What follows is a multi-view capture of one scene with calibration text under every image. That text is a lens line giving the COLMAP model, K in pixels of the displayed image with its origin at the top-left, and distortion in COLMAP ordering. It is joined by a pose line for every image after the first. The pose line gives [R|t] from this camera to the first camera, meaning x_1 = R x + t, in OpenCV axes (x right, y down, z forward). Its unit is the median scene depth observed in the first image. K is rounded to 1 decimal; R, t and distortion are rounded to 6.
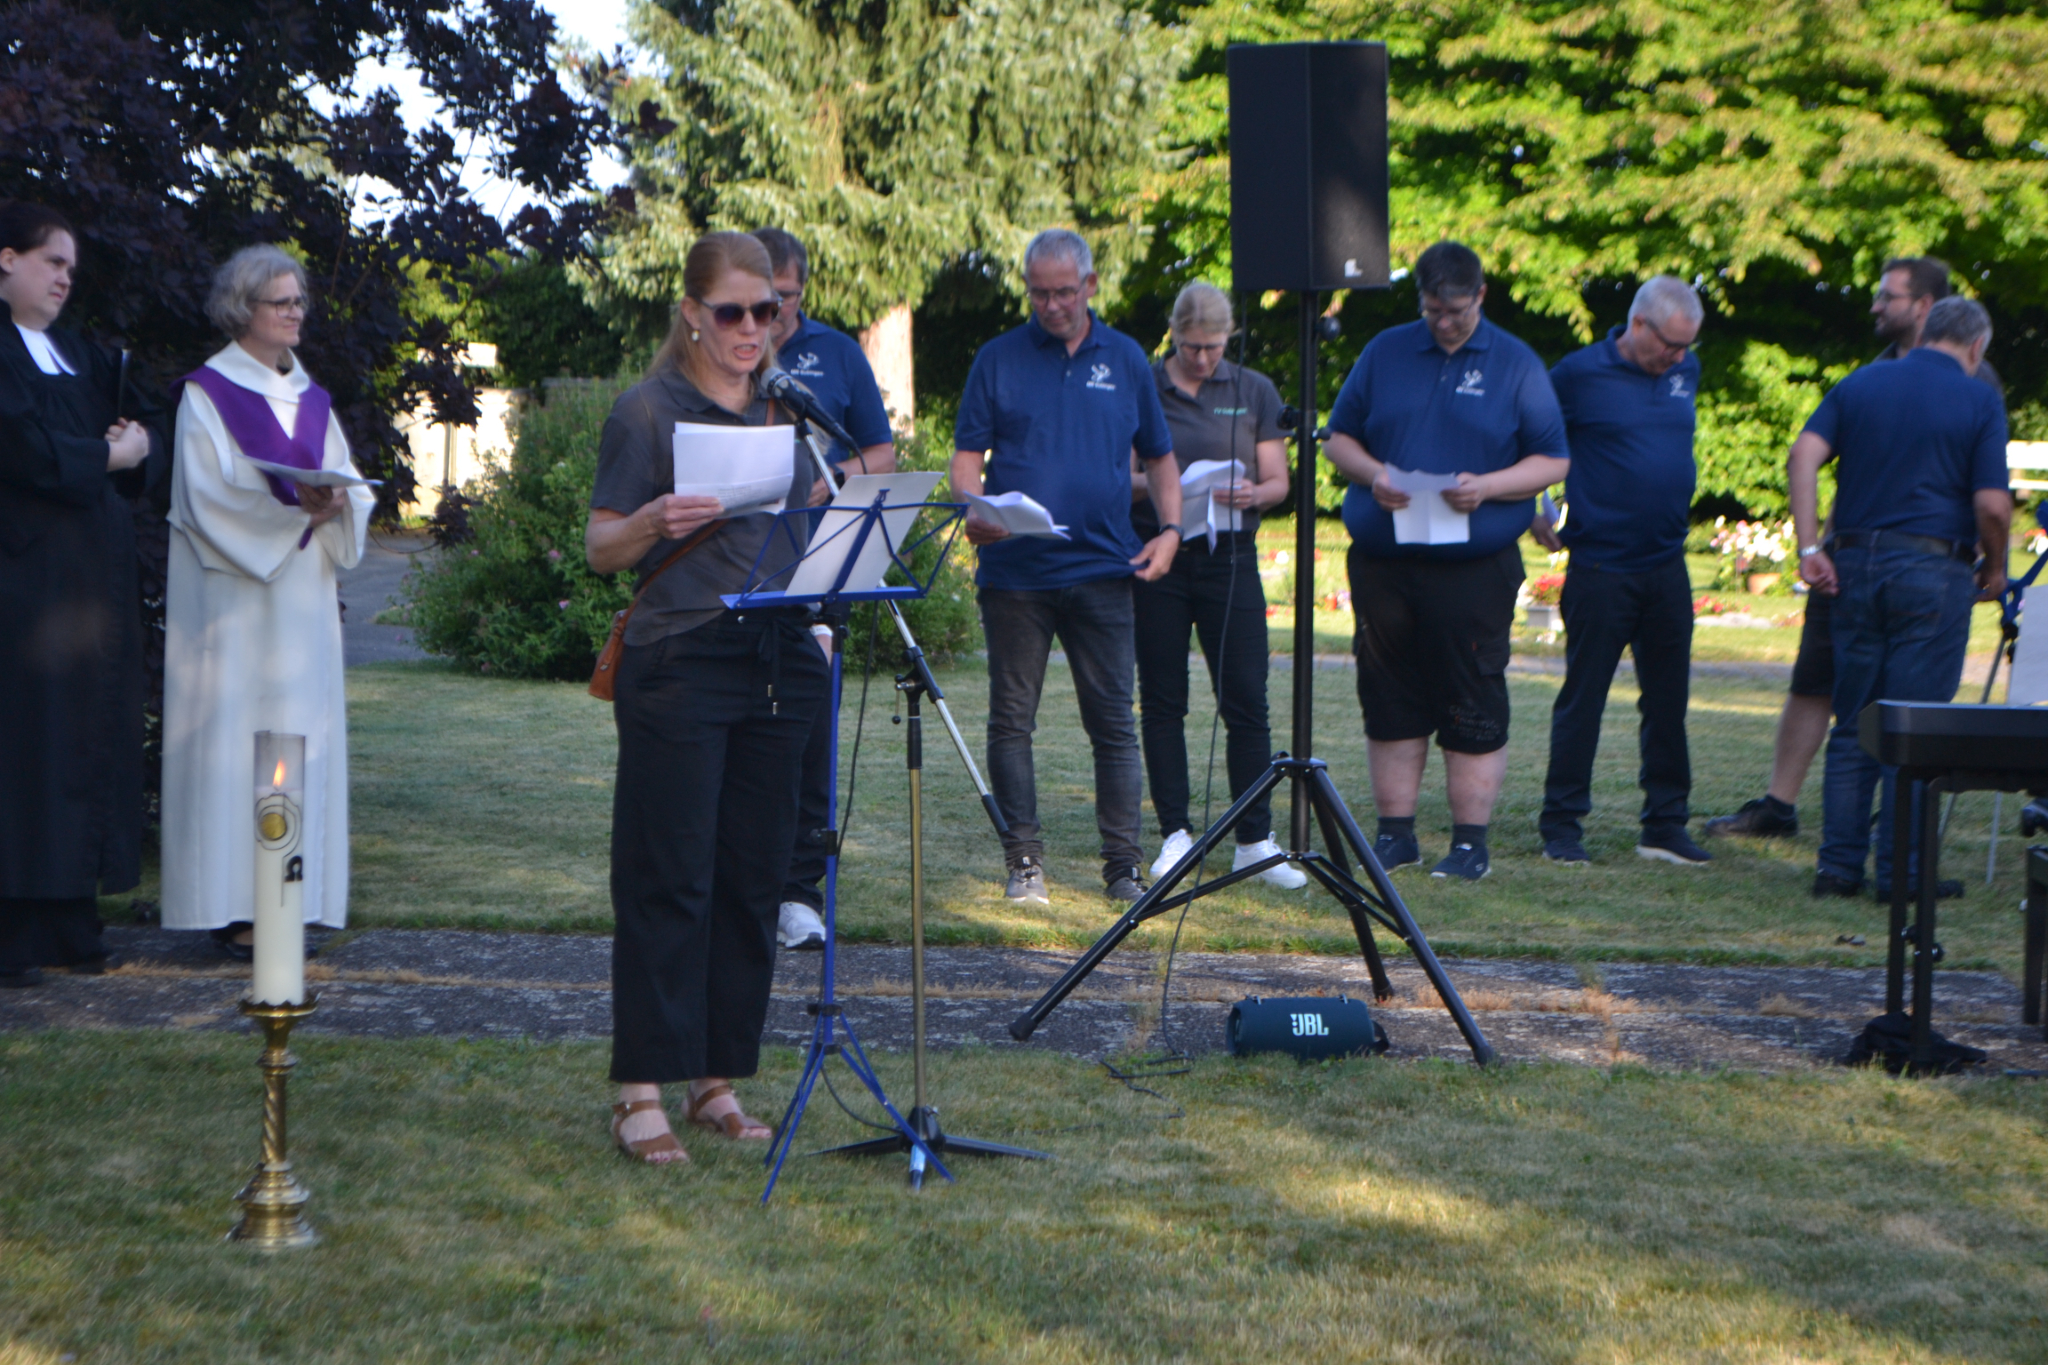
lens RADIAL K [[4570.0, 0, 1008.8], [0, 4570.0, 691.4], [0, 0, 1]] dist [0.016629, 0.000000]
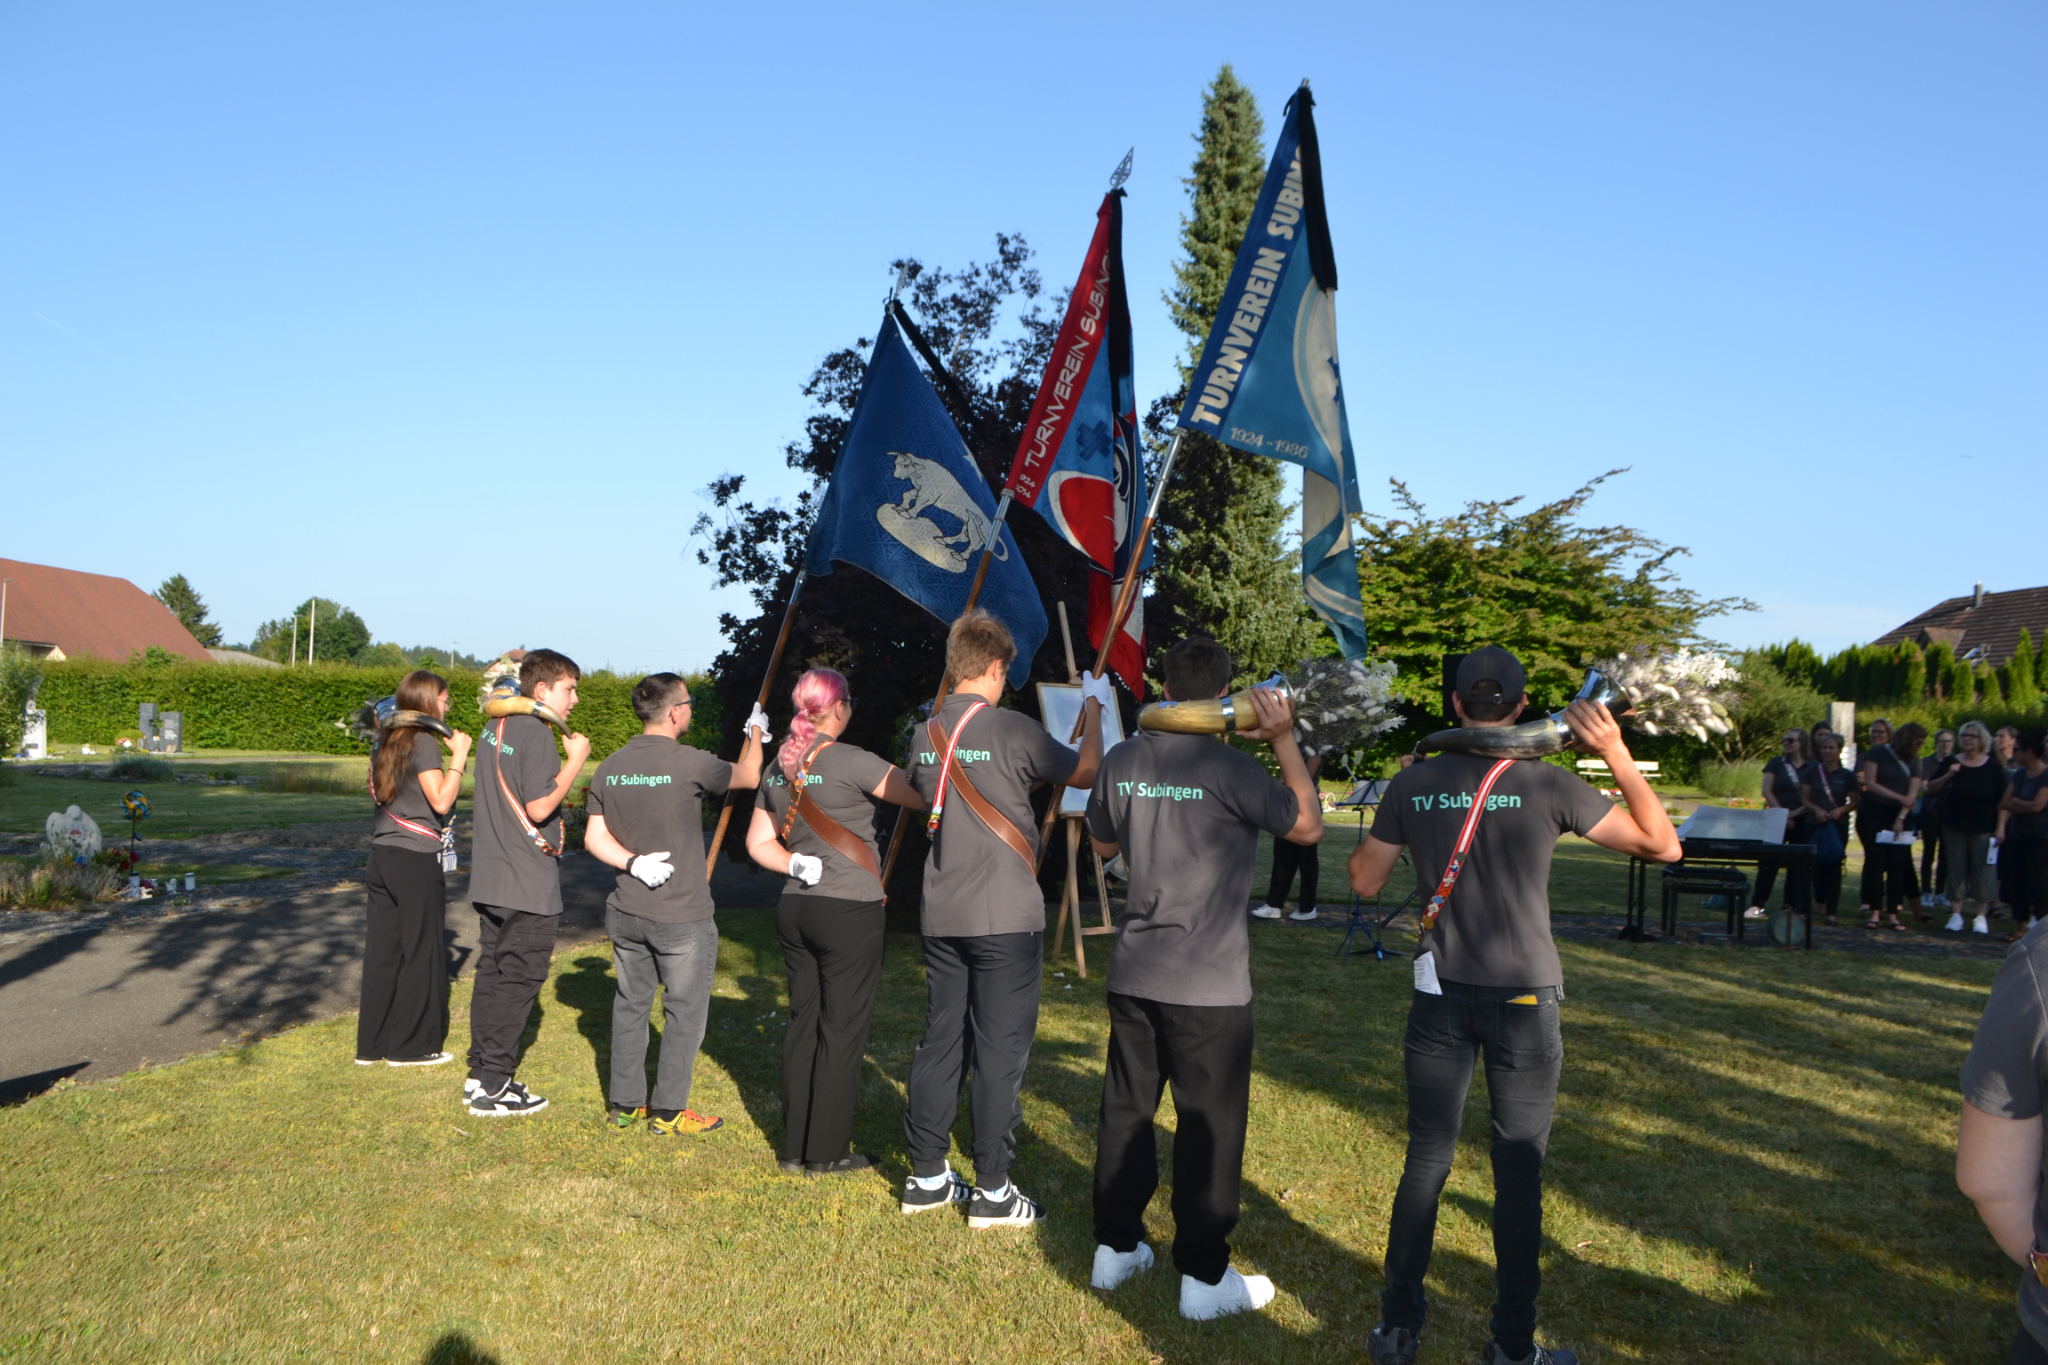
lens RADIAL K [[1608.4, 0, 1039.6], [0, 1608.4, 681.7], [0, 0, 1]] dist [-0.078959, 0.002821]
pose [[0.995572, 0.013633, -0.093004, -0.055944], [-0.022552, 0.995172, -0.095525, 0.003651], [0.091252, 0.097199, 0.991073, -0.105182]]
